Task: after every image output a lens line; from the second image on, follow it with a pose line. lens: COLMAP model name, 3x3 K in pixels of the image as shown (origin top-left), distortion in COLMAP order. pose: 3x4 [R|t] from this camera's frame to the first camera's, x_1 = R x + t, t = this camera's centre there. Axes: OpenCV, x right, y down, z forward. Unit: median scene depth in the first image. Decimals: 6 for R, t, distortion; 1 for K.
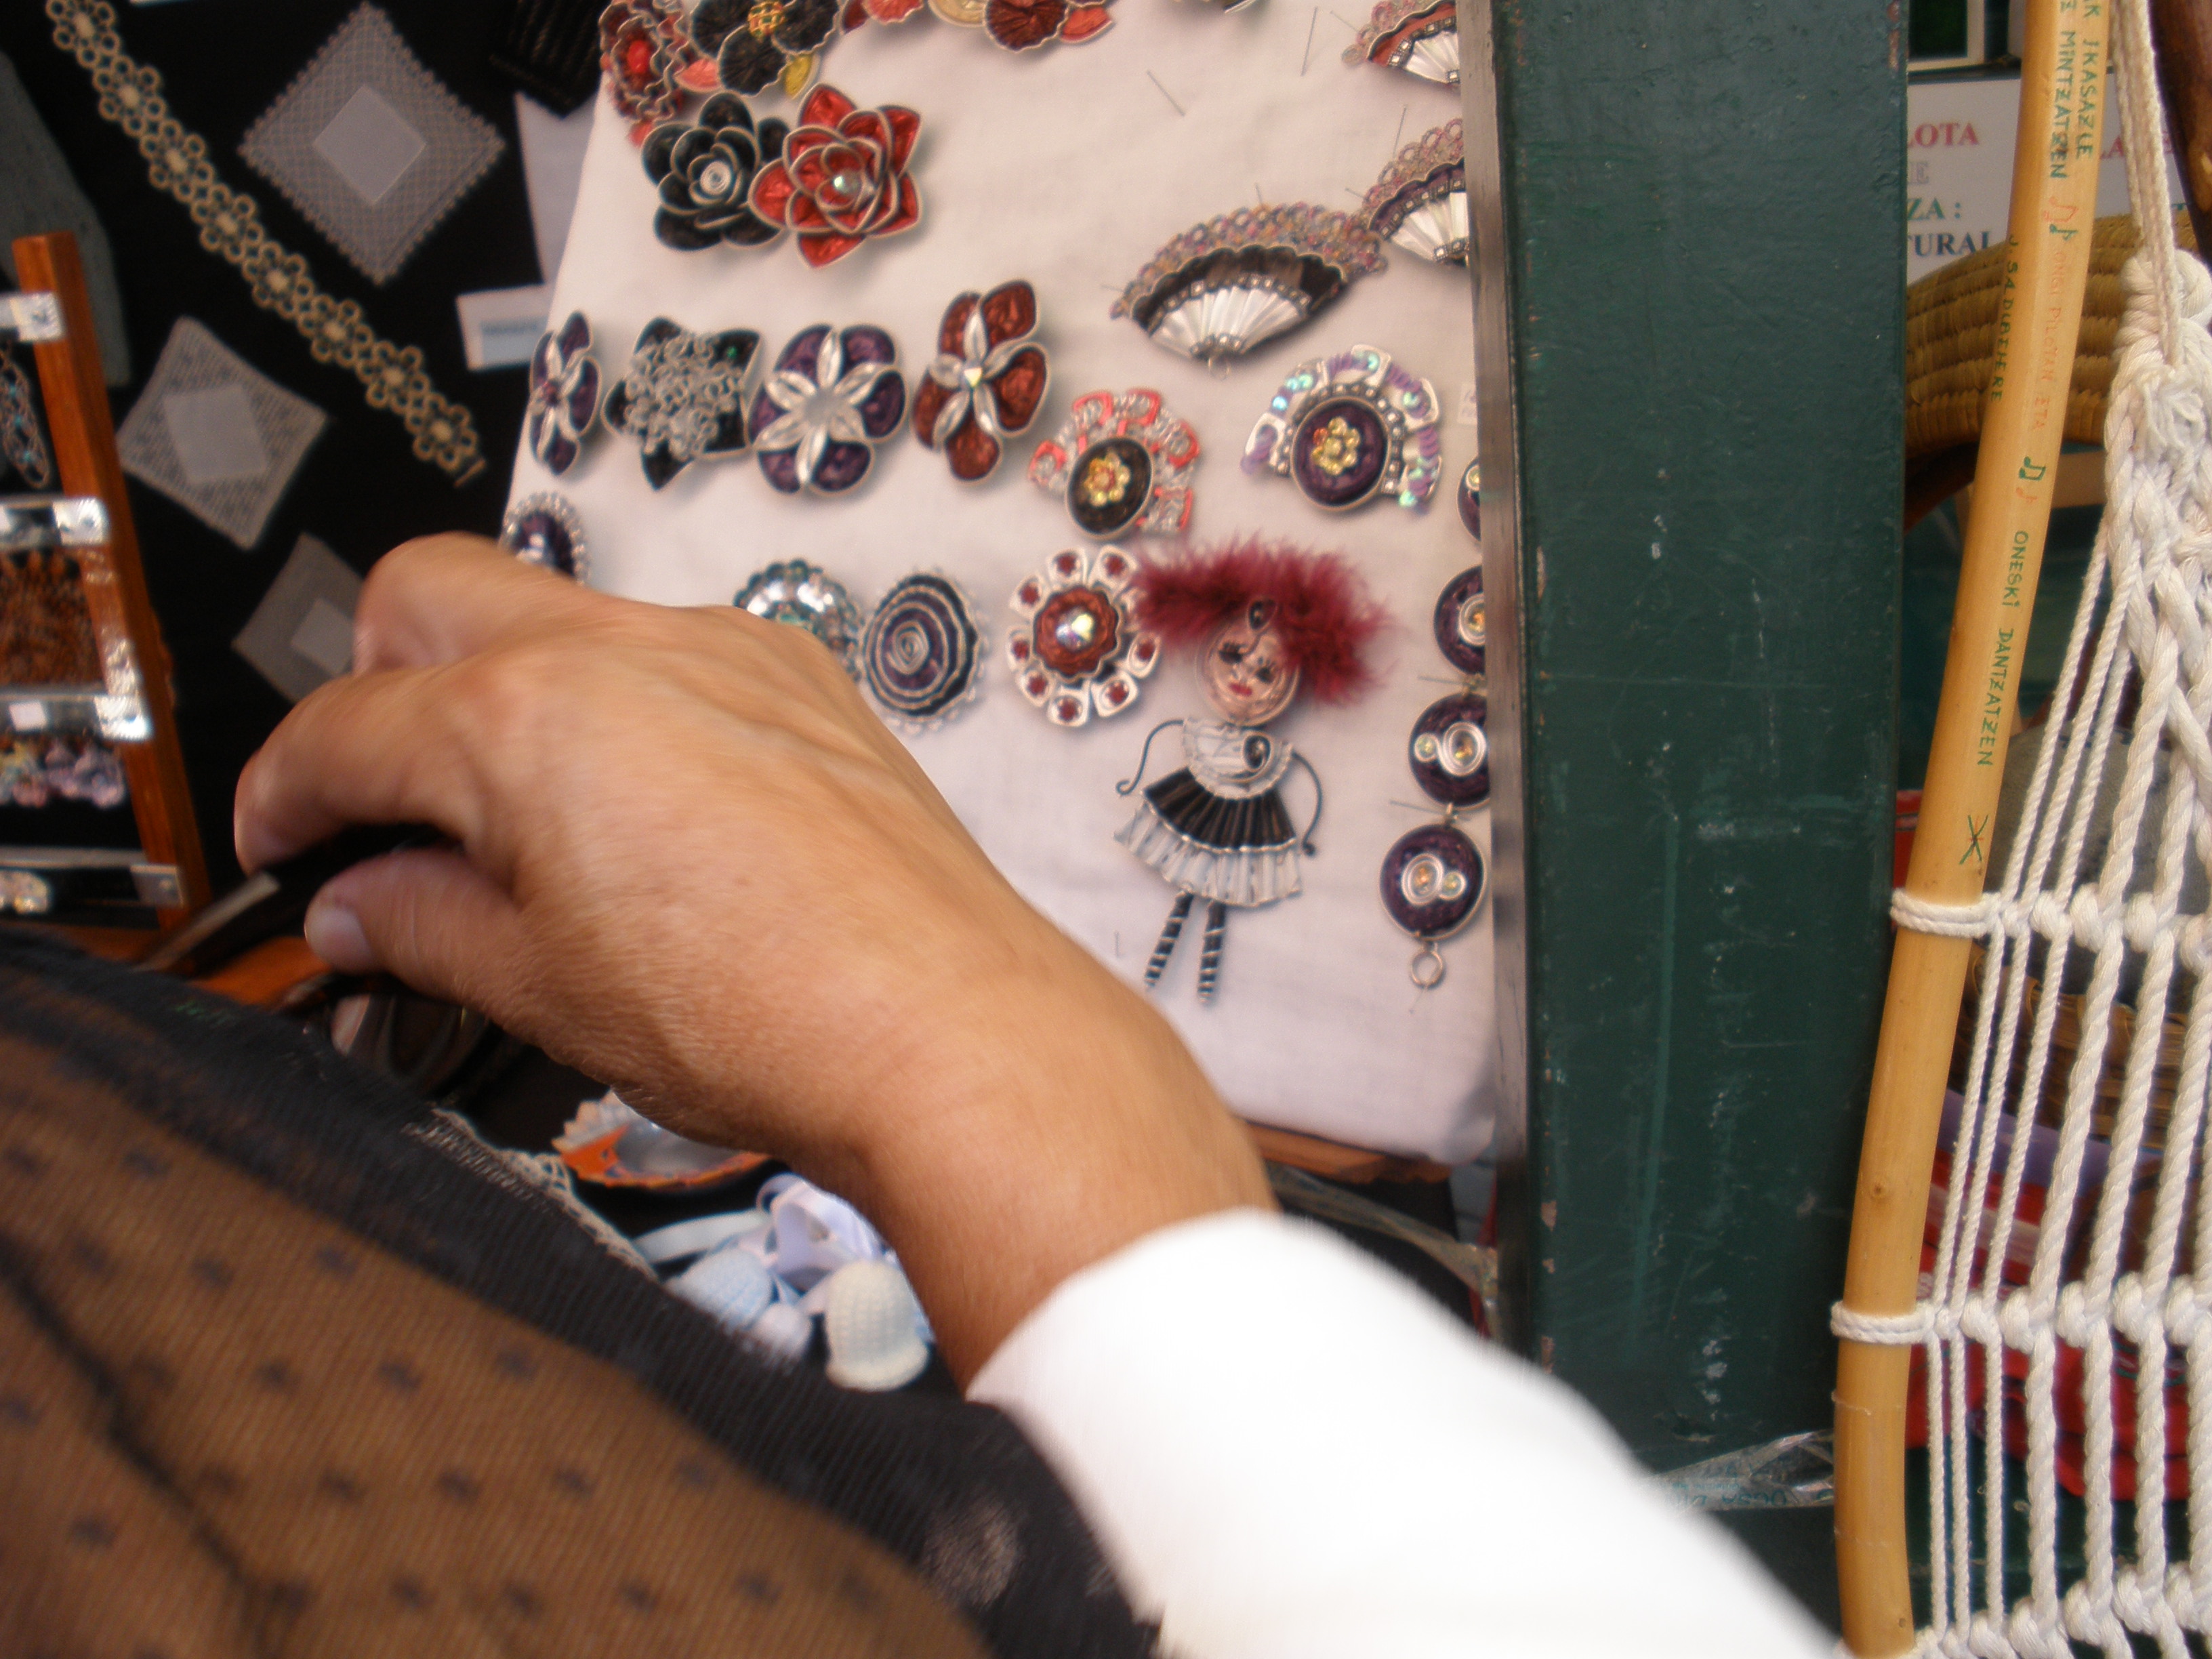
lens RADIAL K [[2494.4, 0, 1041.4], [0, 2494.4, 826.3], [0, 0, 1]] dist [-0.317135, 0.471666]
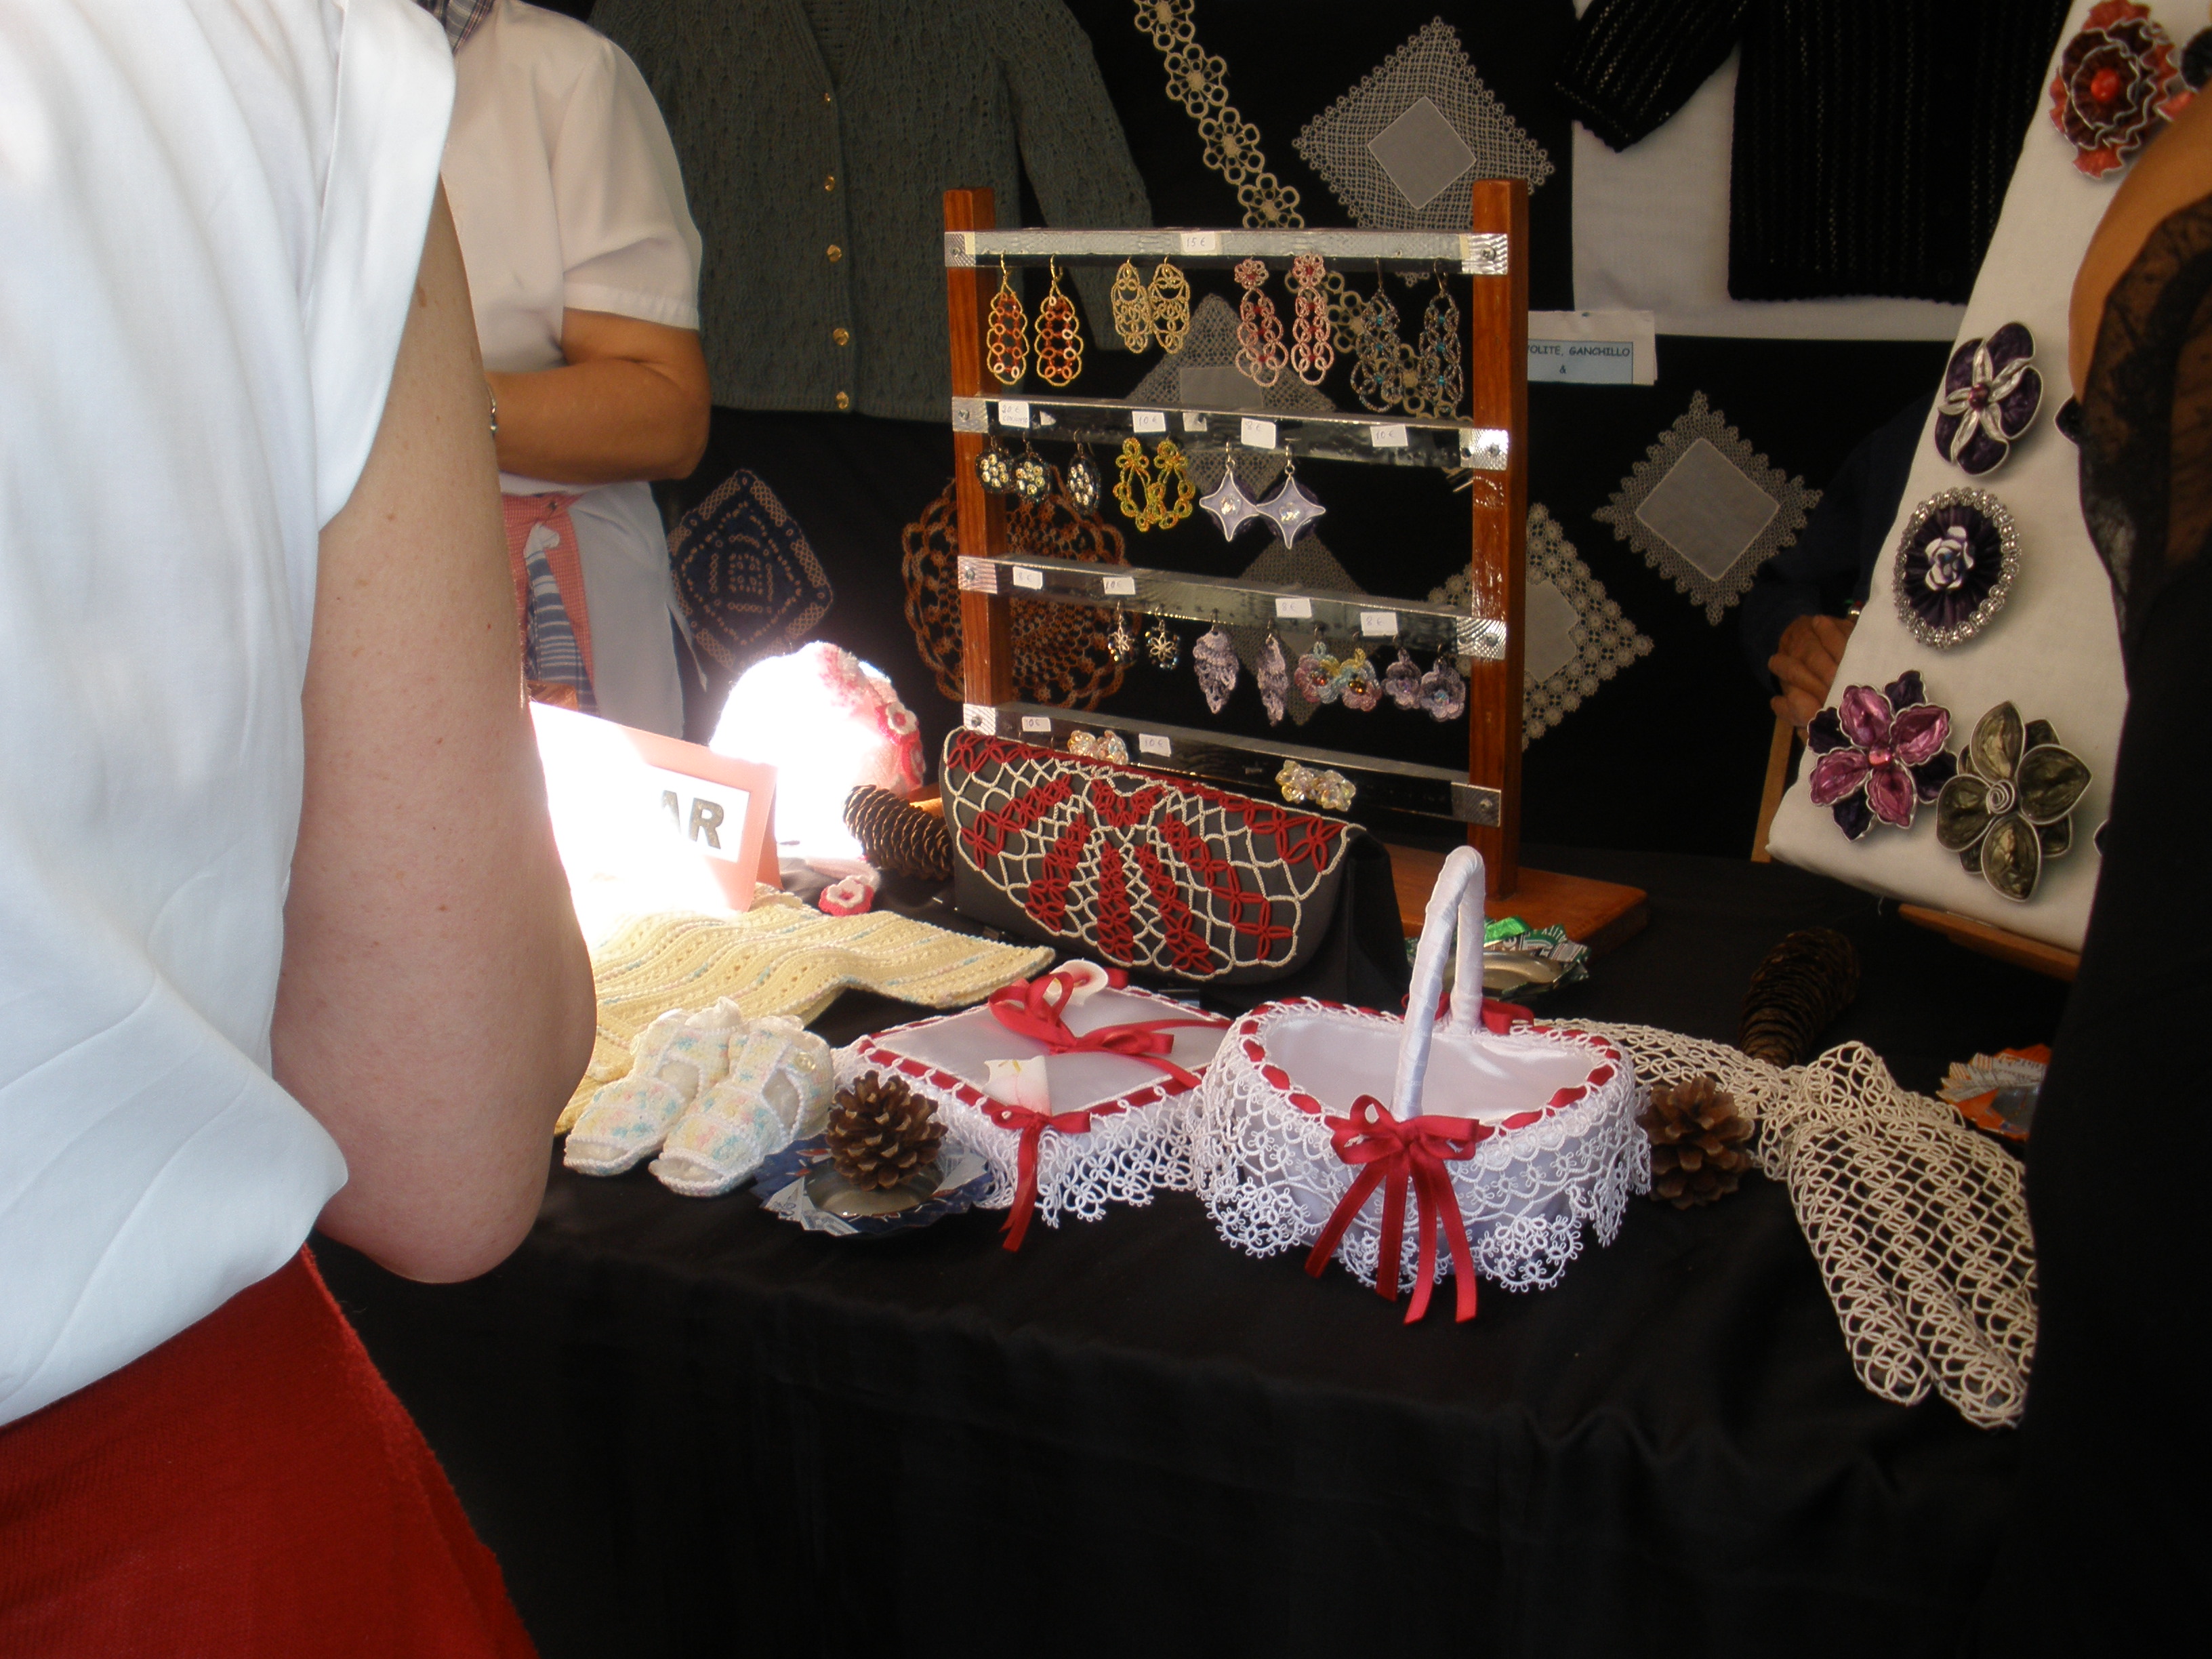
lens RADIAL K [[2494.4, 0, 1041.4], [0, 2494.4, 826.3], [0, 0, 1]] dist [-0.317135, 0.471666]
pose [[0.949702, 0.153492, -0.272958, -0.107533], [-0.159231, 0.987241, 0.001143, 0.027149], [0.269650, 0.042378, 0.962025, -0.036571]]
